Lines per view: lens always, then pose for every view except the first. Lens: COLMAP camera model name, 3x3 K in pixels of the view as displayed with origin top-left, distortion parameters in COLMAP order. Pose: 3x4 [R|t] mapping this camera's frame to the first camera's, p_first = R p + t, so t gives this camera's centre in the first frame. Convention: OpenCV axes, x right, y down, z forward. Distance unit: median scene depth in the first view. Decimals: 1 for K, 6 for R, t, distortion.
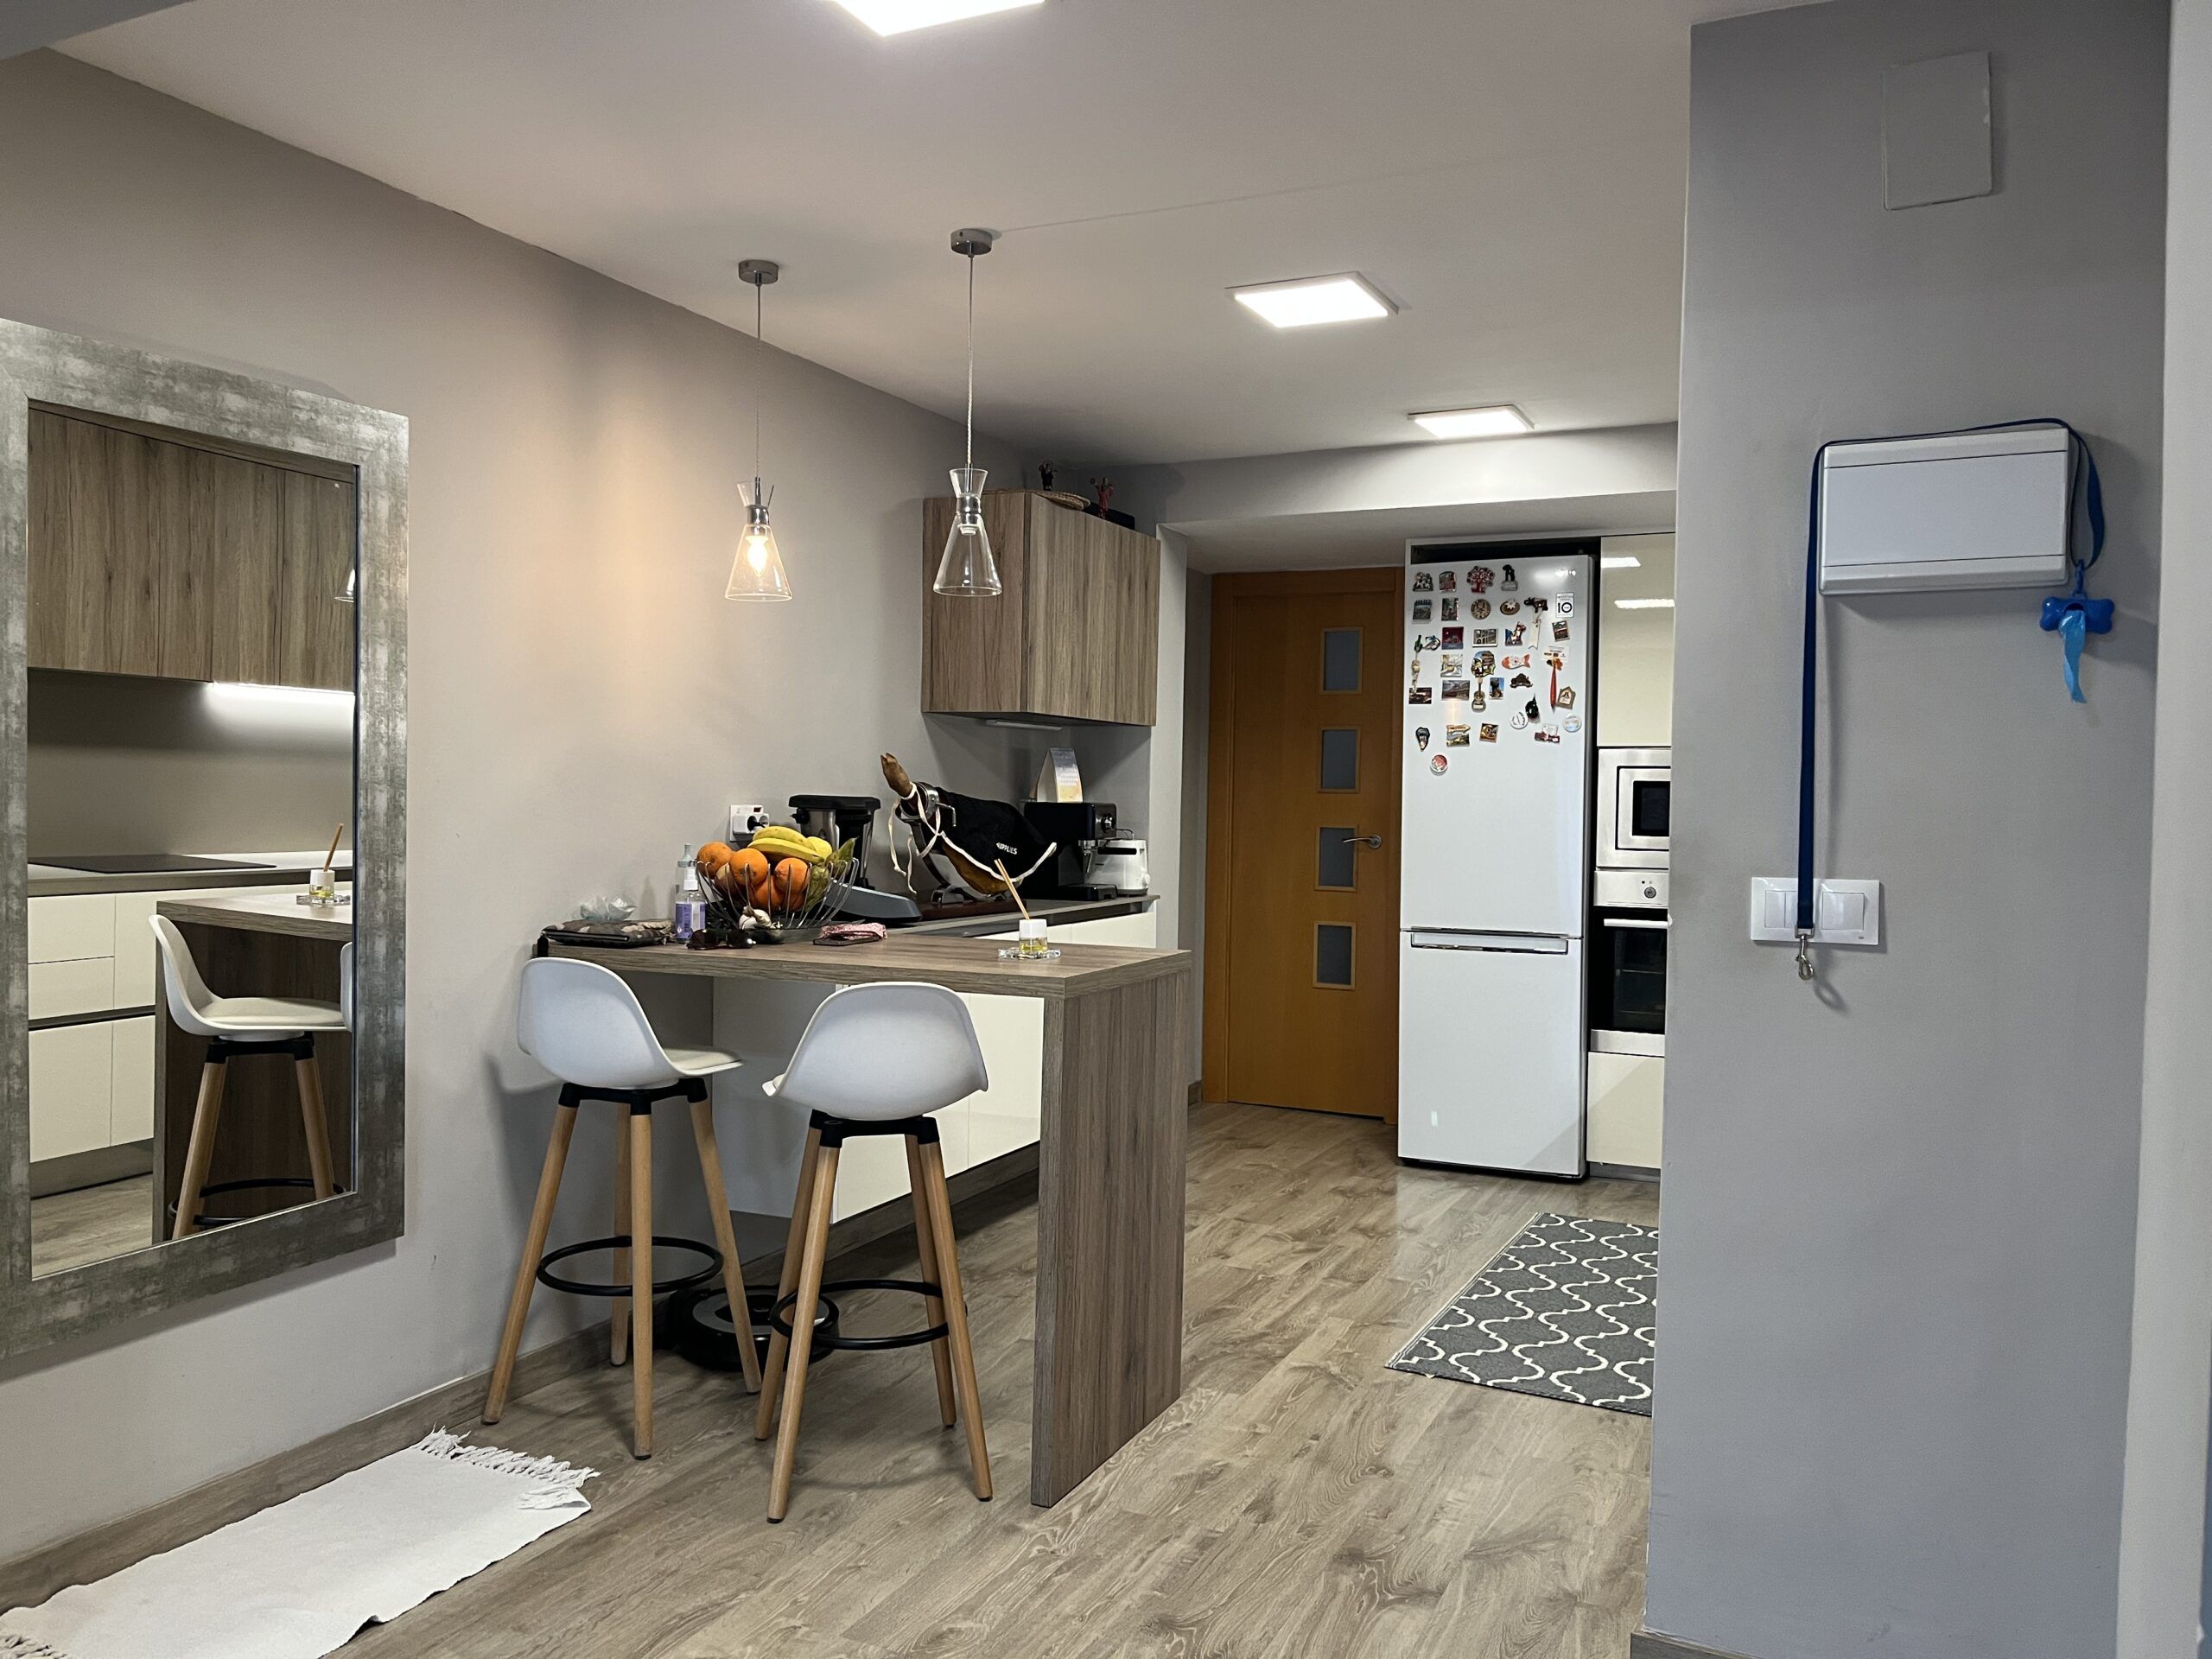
lens RADIAL K [[1670.7, 0, 1087.9], [0, 1670.7, 841.0], [0, 0, 1]] dist [0.063842, -0.087751]
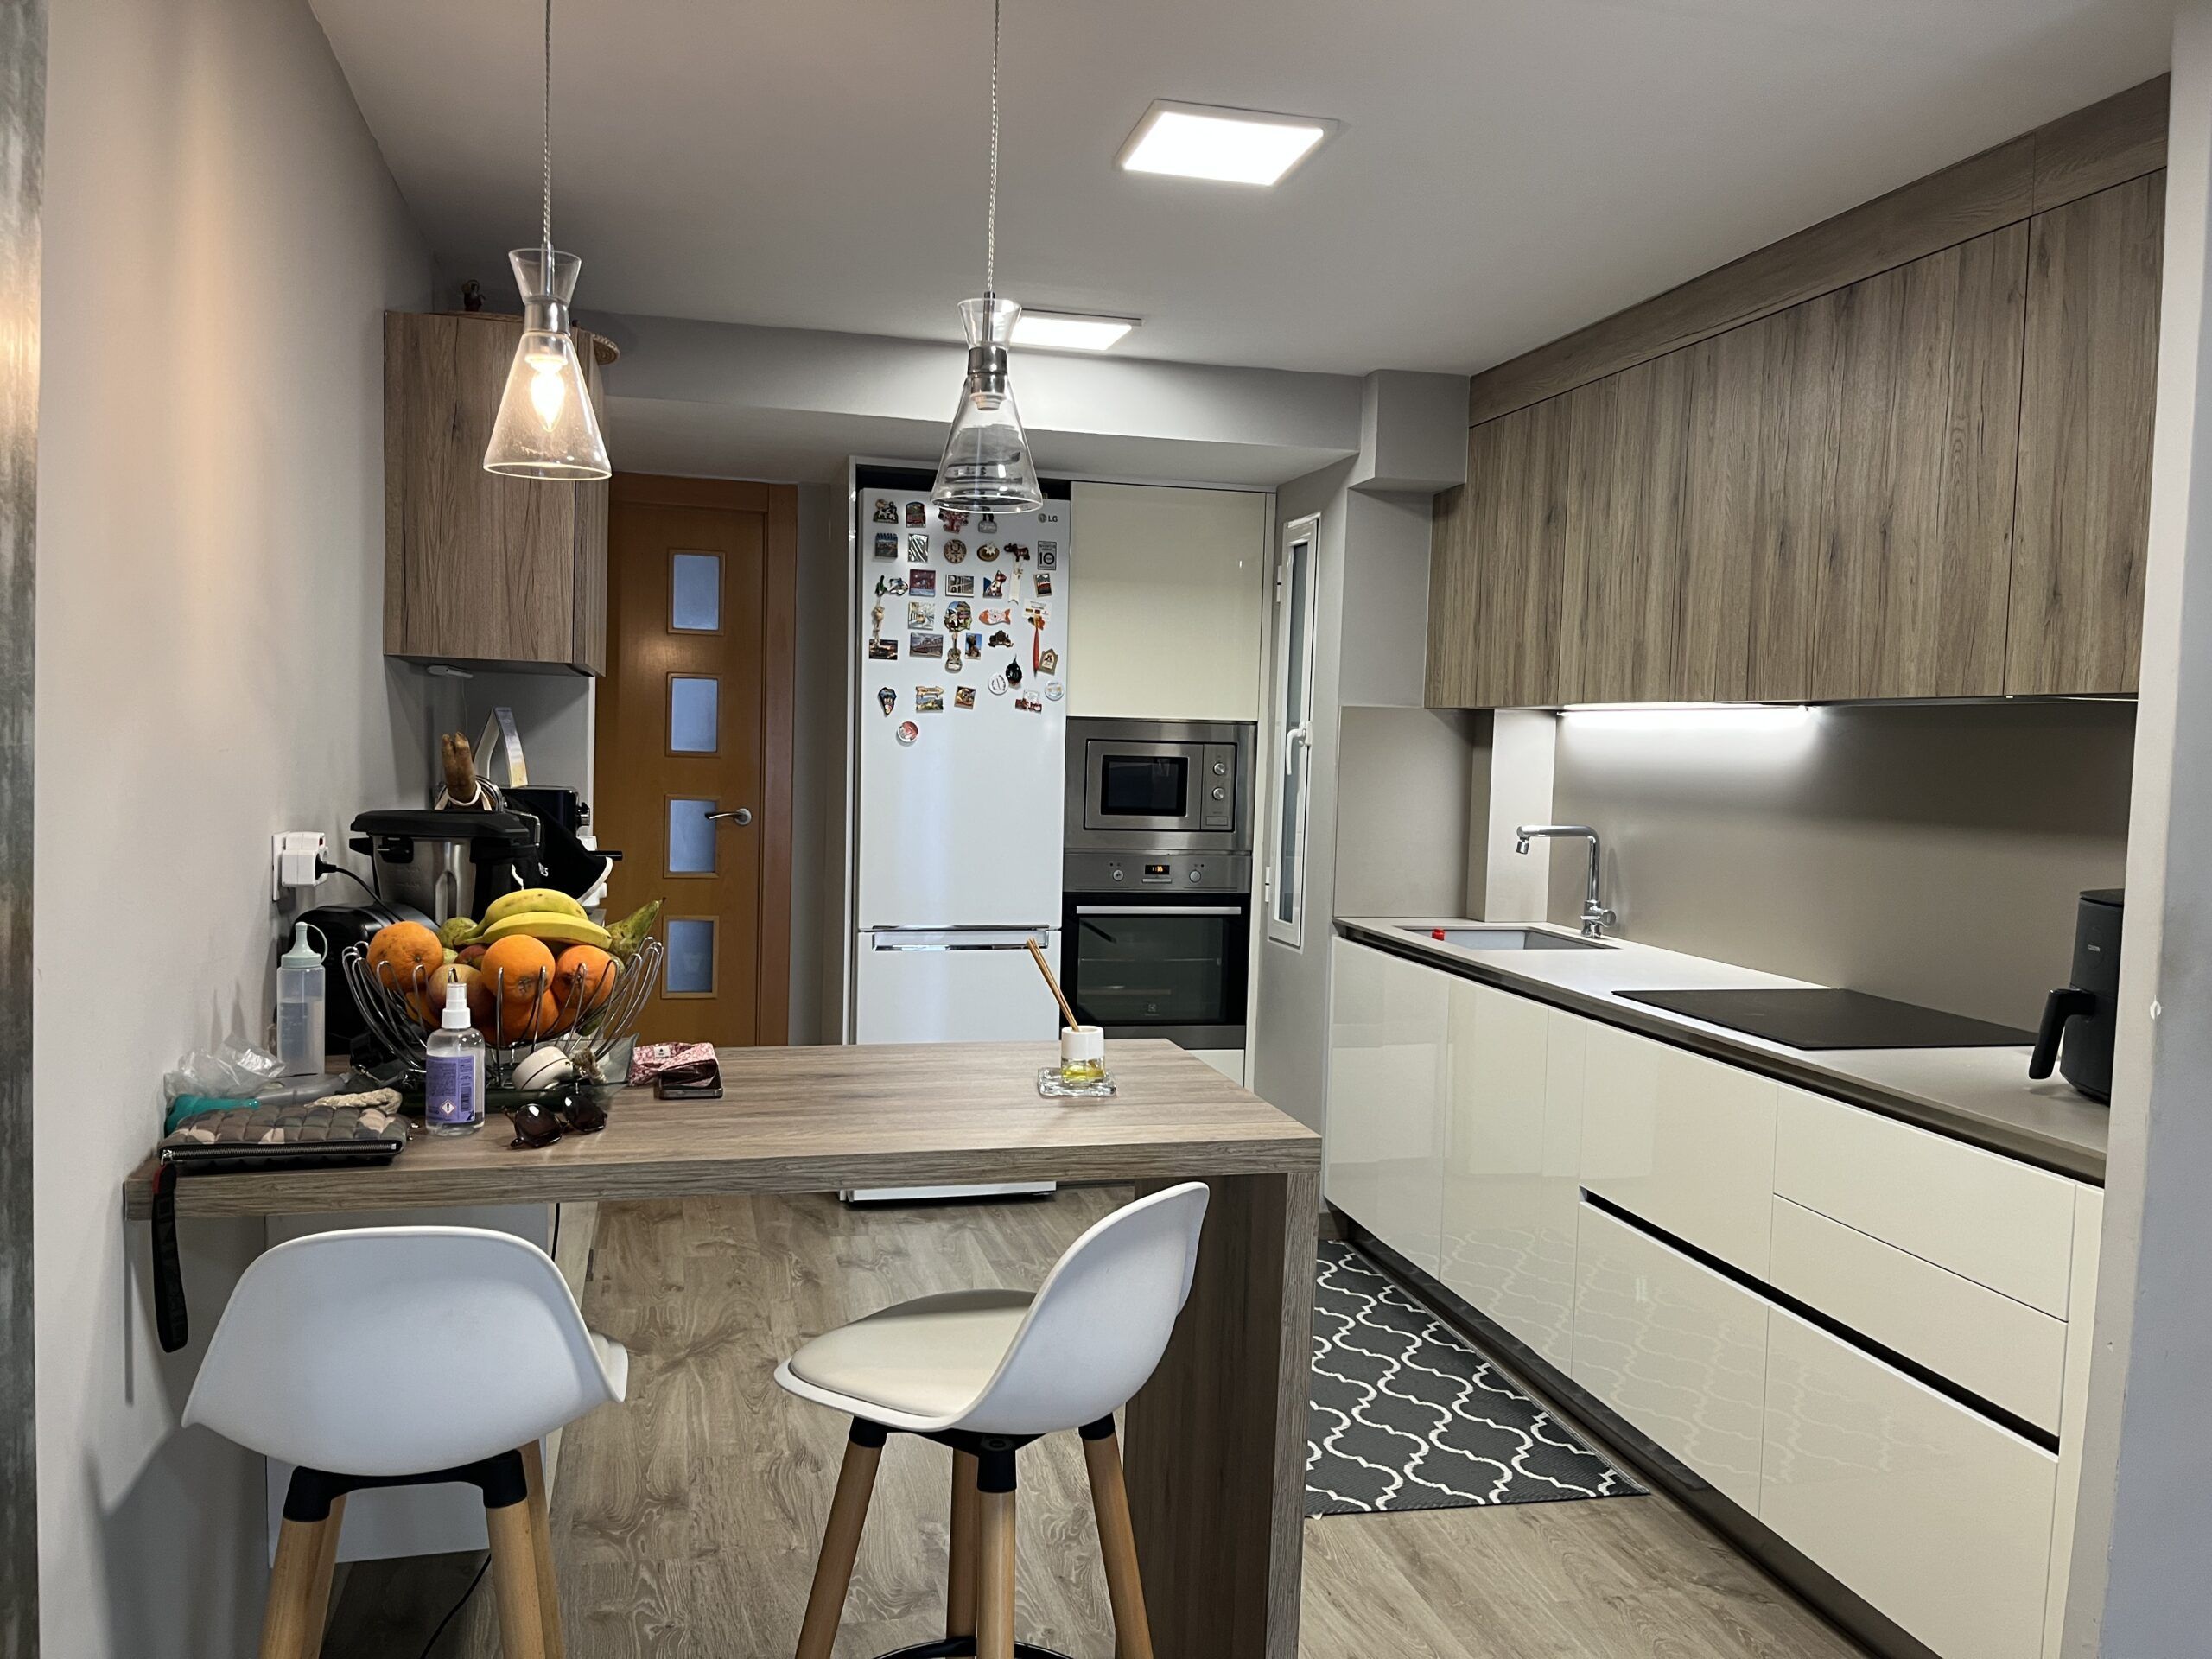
lens RADIAL K [[1670.7, 0, 1074.6], [0, 1670.7, 841.6], [0, 0, 1]] dist [0.063842, -0.087751]
pose [[0.775922, -0.032152, 0.630009, -0.288546], [0.000488, 0.998731, 0.050368, -0.037740], [-0.630828, -0.038774, 0.774953, 0.331209]]
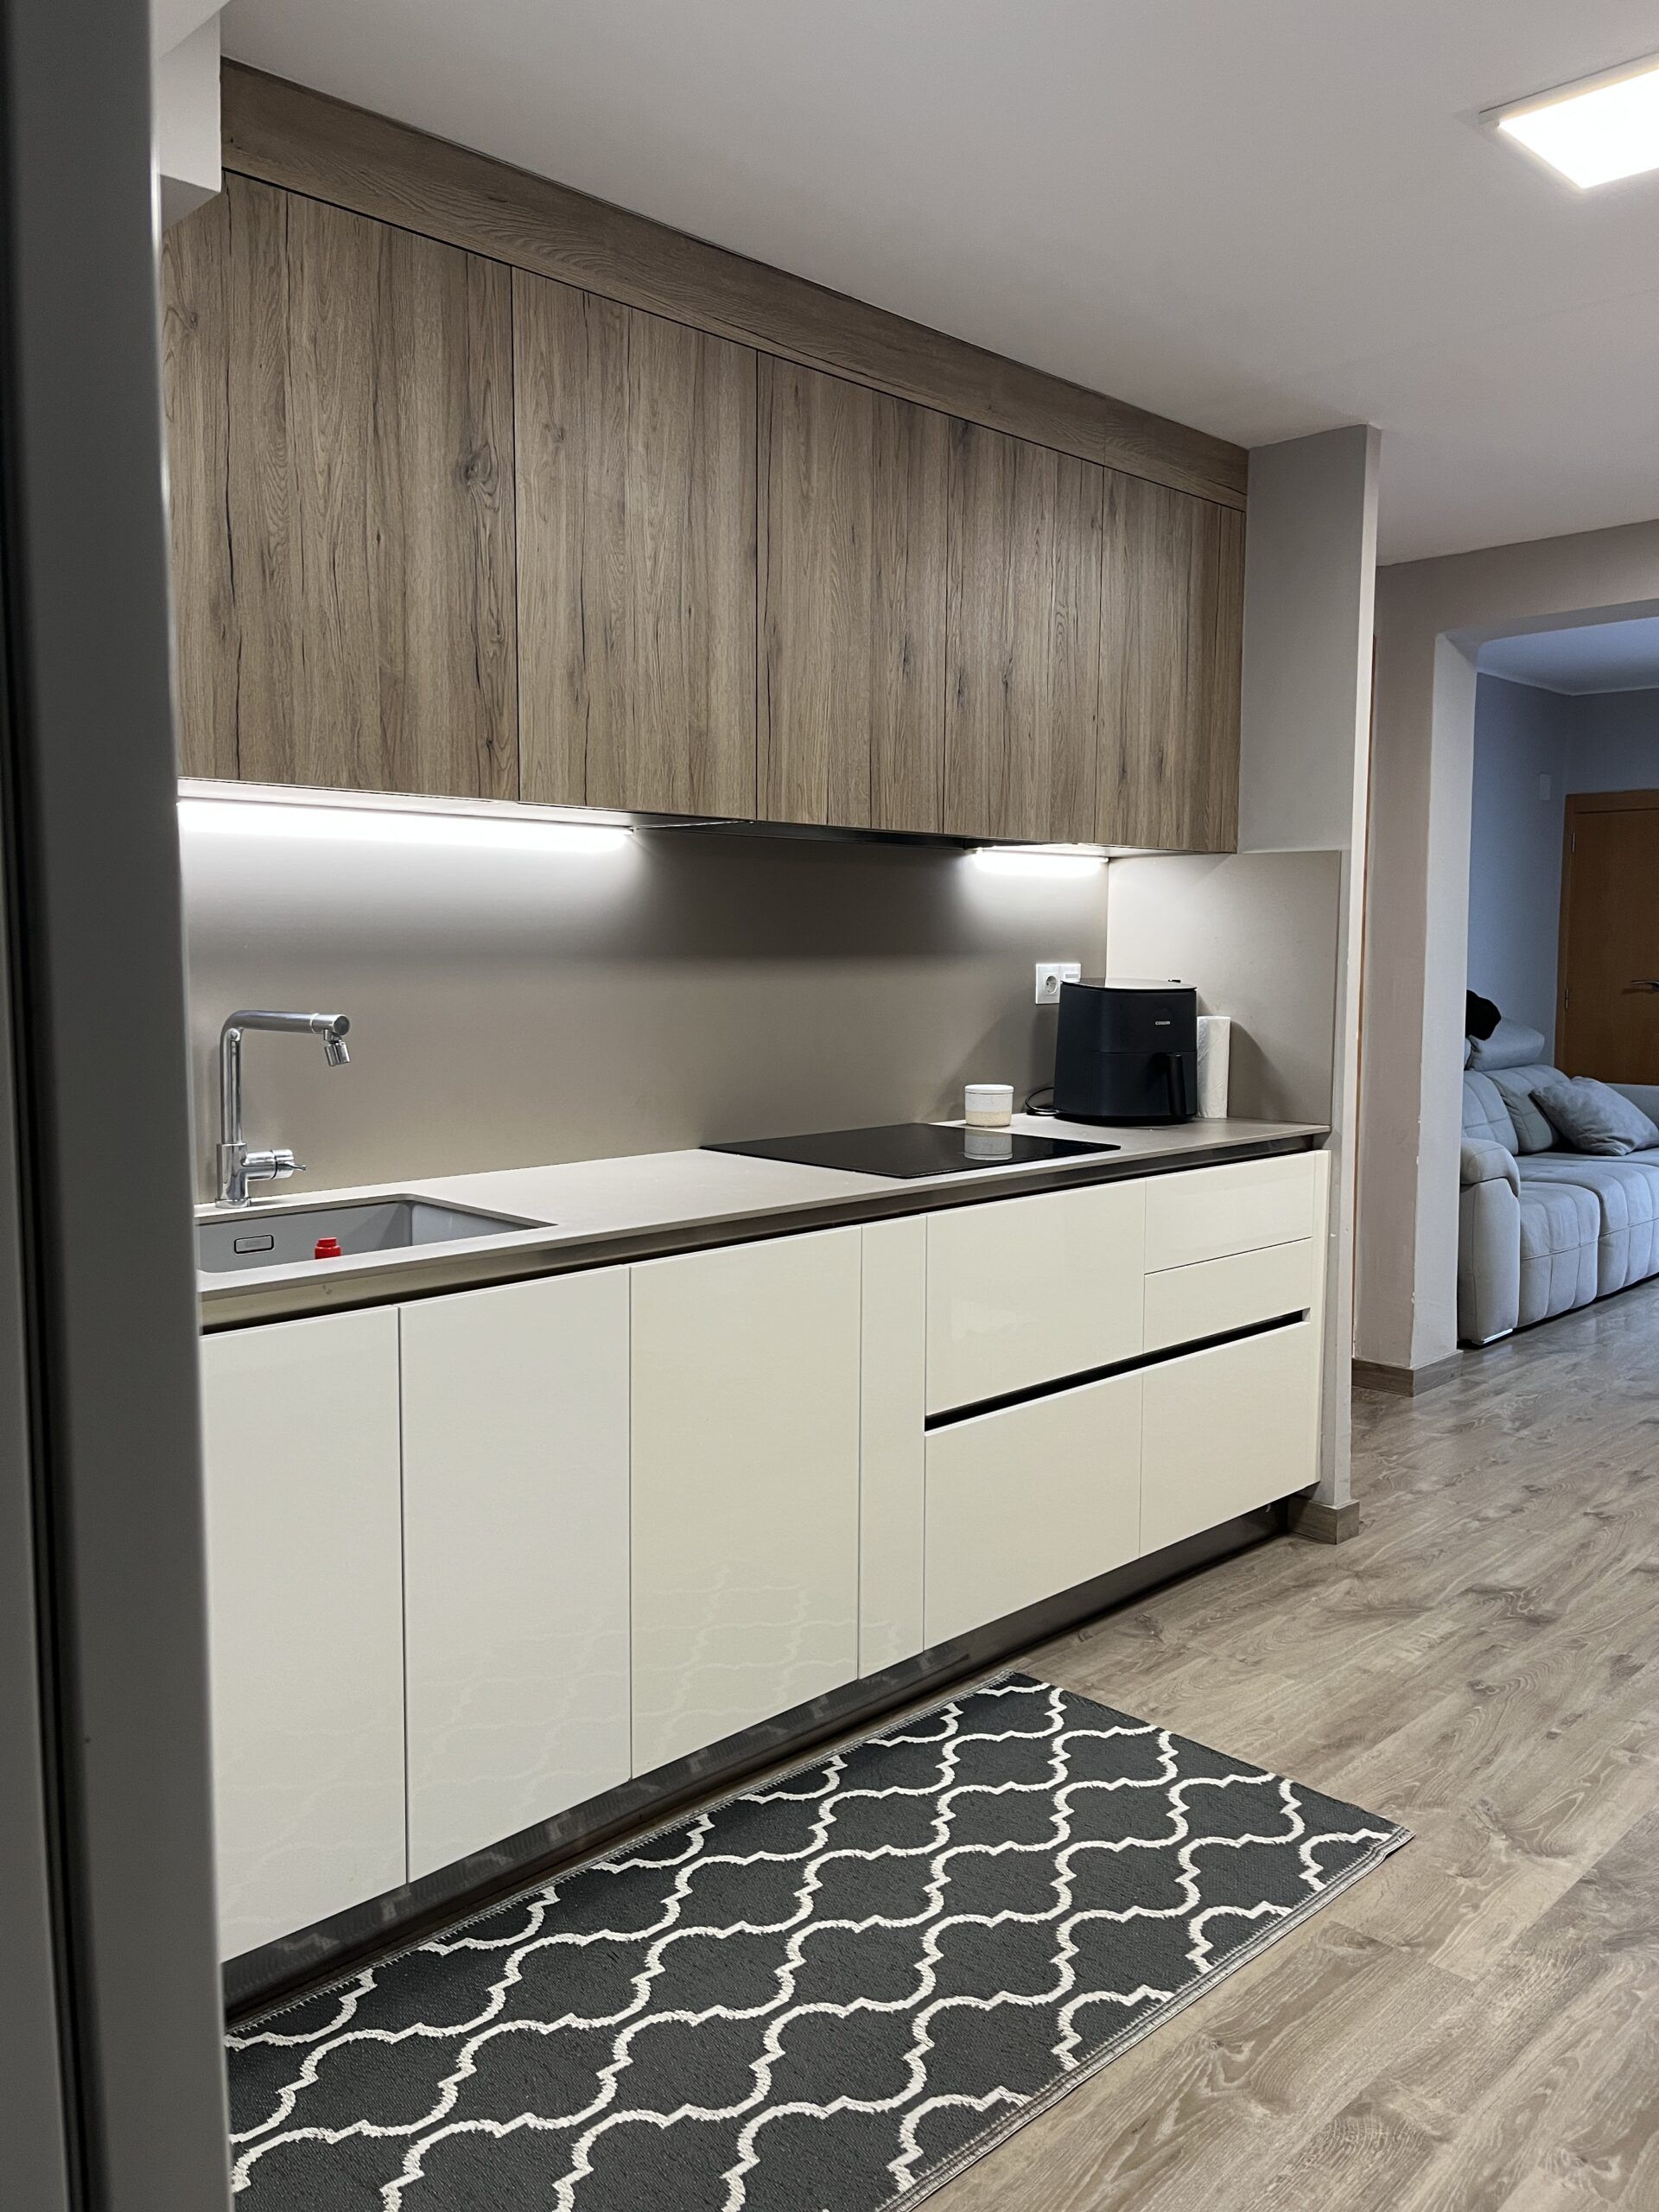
lens RADIAL K [[1670.7, 0, 844.0], [0, 1670.7, 1095.1], [0, 0, 1]] dist [0.063842, -0.087751]
pose [[-0.945151, -0.046951, 0.323242, 0.139148], [-0.007186, 0.992365, 0.123129, -0.038440], [-0.326555, 0.114053, -0.938272, 1.229937]]
